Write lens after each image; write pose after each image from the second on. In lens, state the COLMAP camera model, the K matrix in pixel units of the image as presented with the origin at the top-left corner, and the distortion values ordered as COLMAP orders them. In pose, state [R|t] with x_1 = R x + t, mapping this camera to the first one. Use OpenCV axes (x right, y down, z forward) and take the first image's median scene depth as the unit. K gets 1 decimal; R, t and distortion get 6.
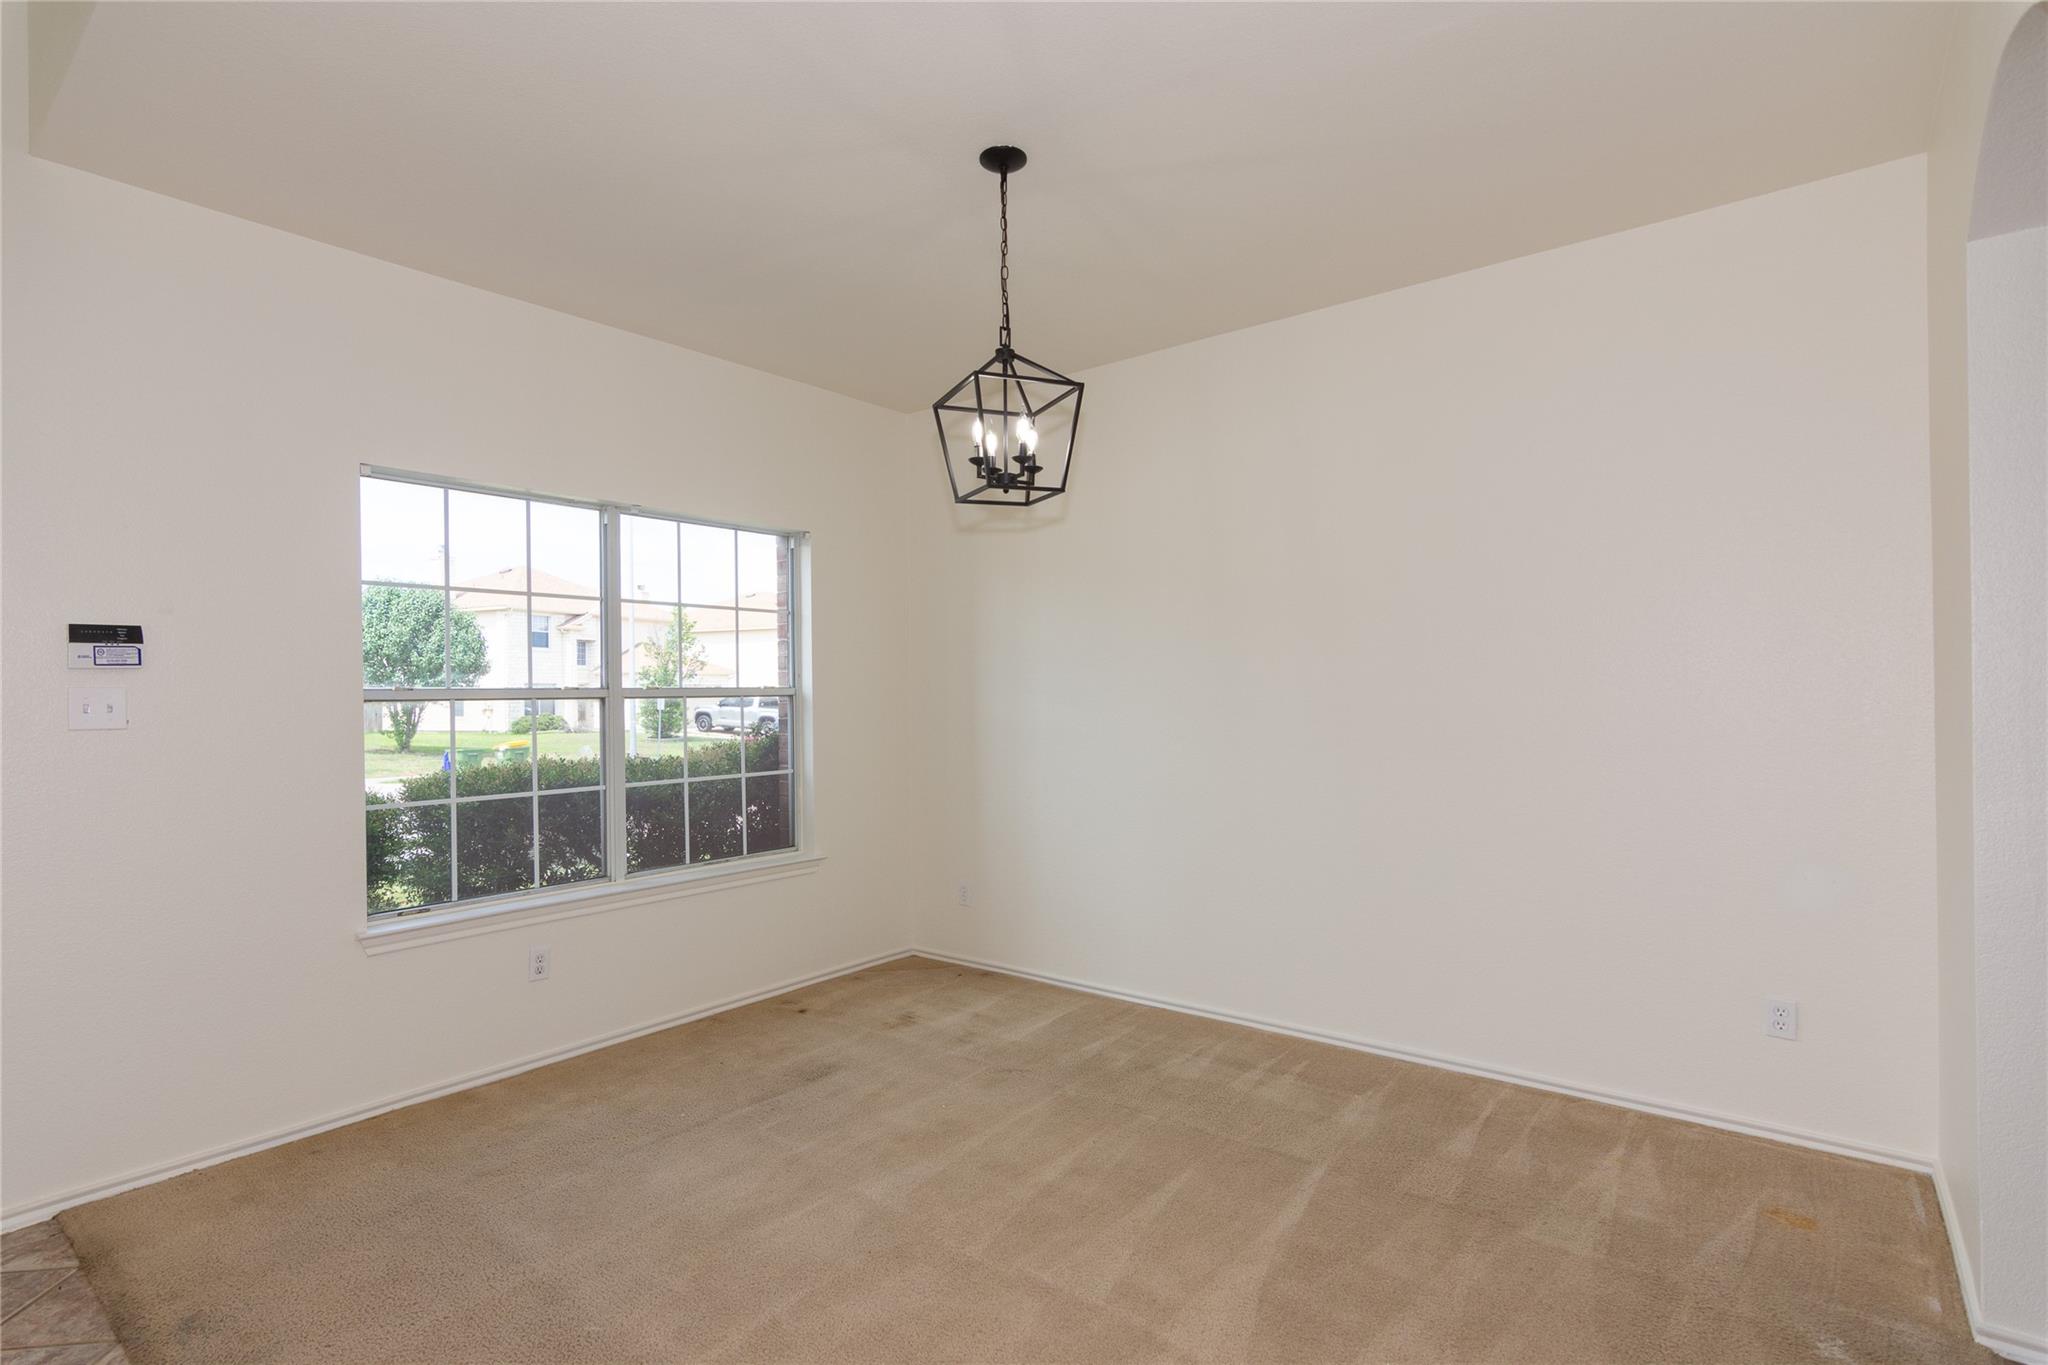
lens RADIAL K [[999.4, 0, 1031.0], [0, 999.4, 685.8], [0, 0, 1]] dist [0.001548, 0.001593]
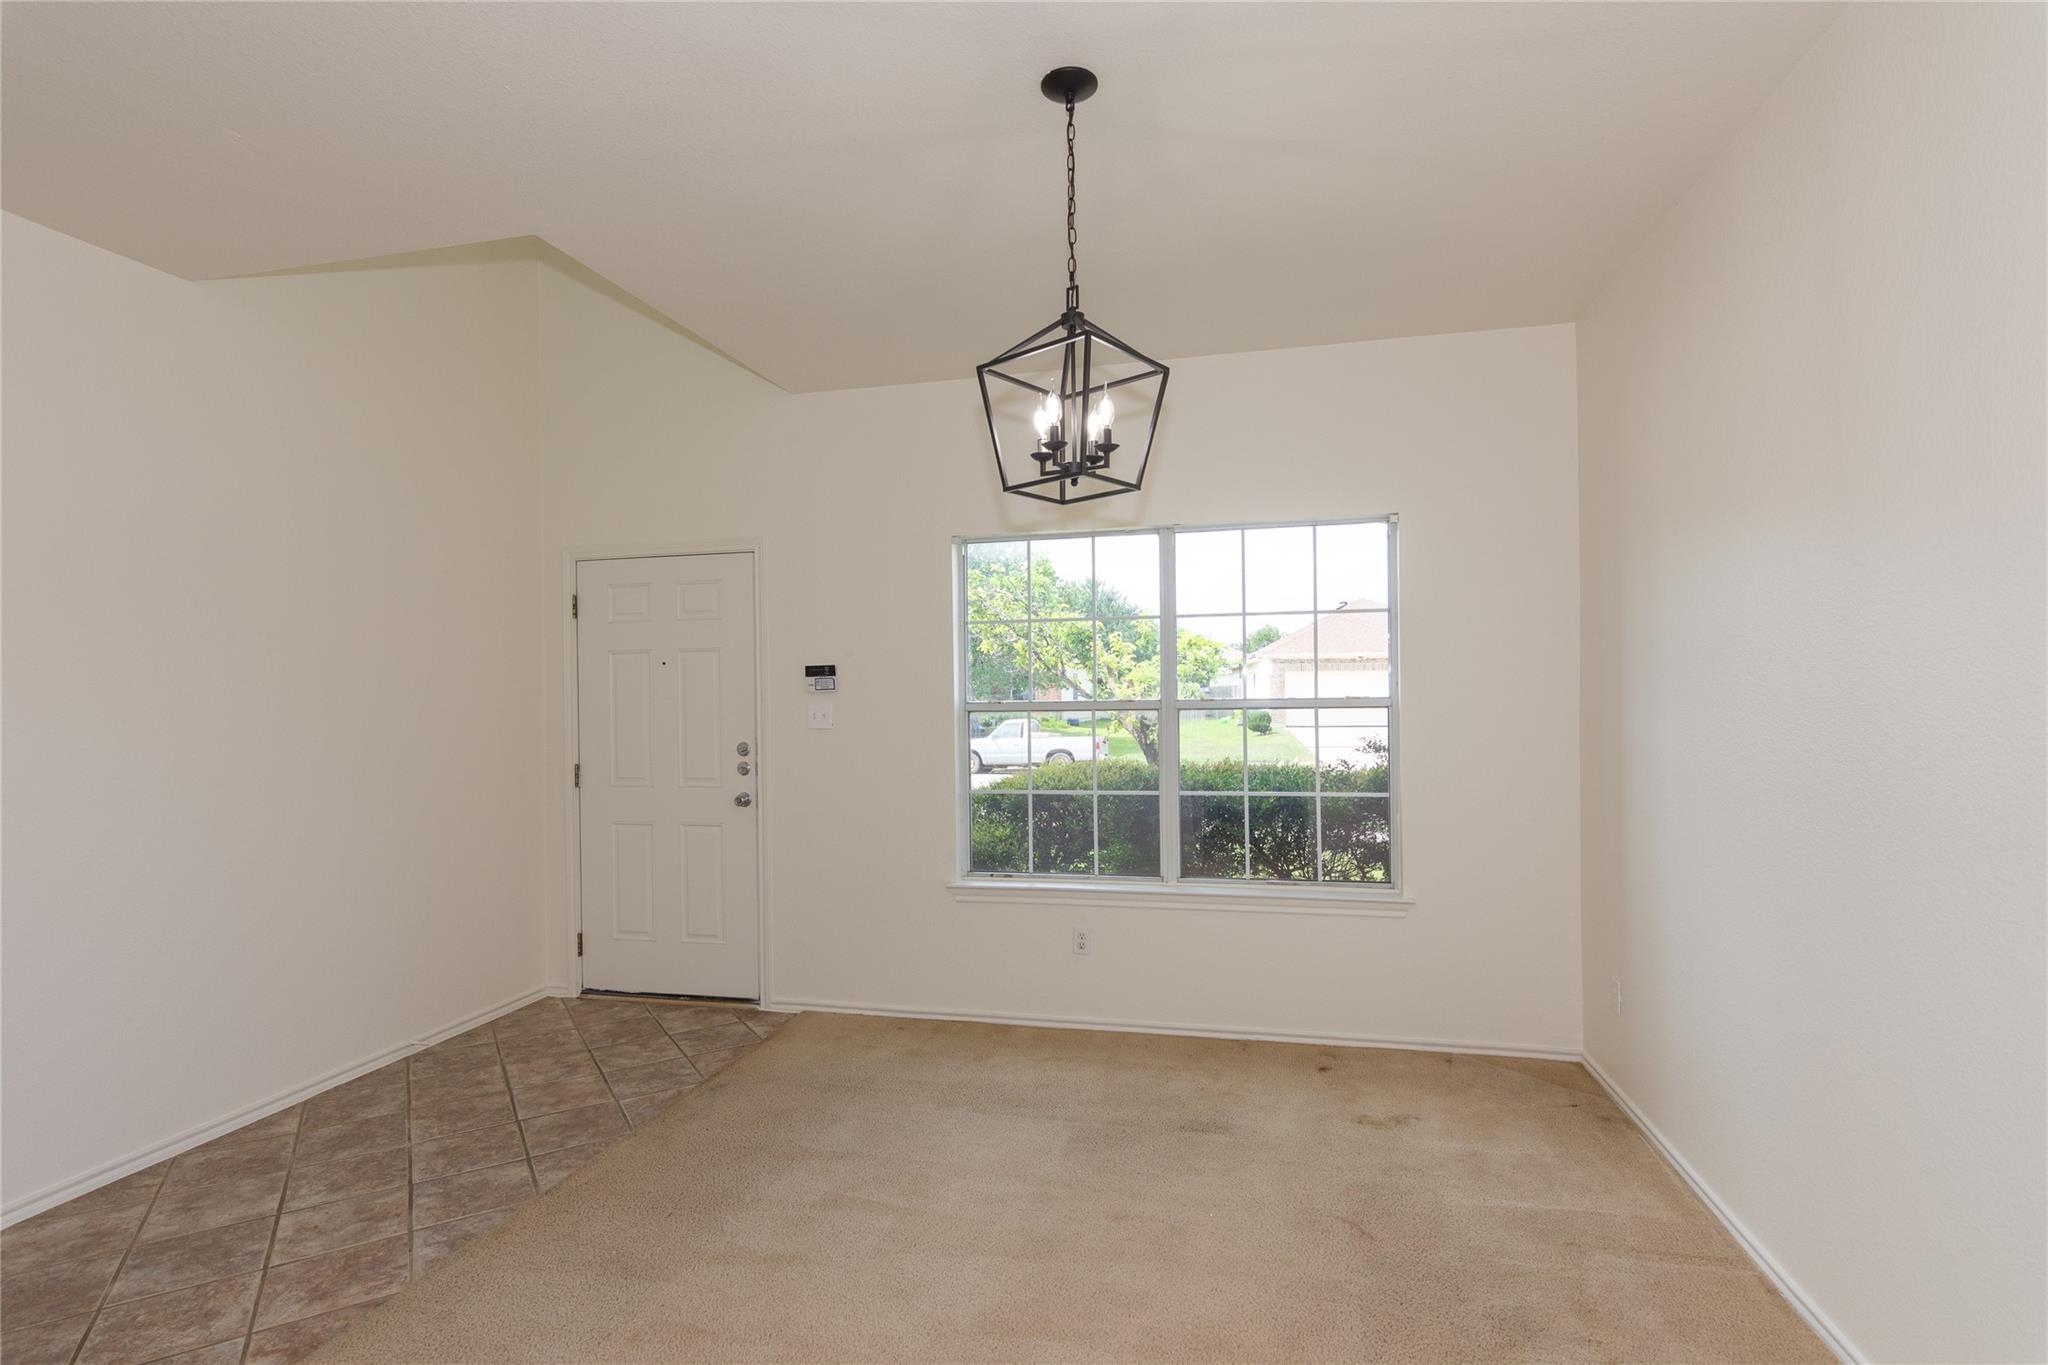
lens RADIAL K [[999.4, 0, 1023.1], [0, 999.4, 698.6], [0, 0, 1]] dist [0.001548, 0.001593]
pose [[0.413772, 0.004086, -0.910371, 0.476327], [0.015183, 0.999820, 0.011389, -0.013304], [0.910254, -0.018535, 0.413635, 0.420230]]
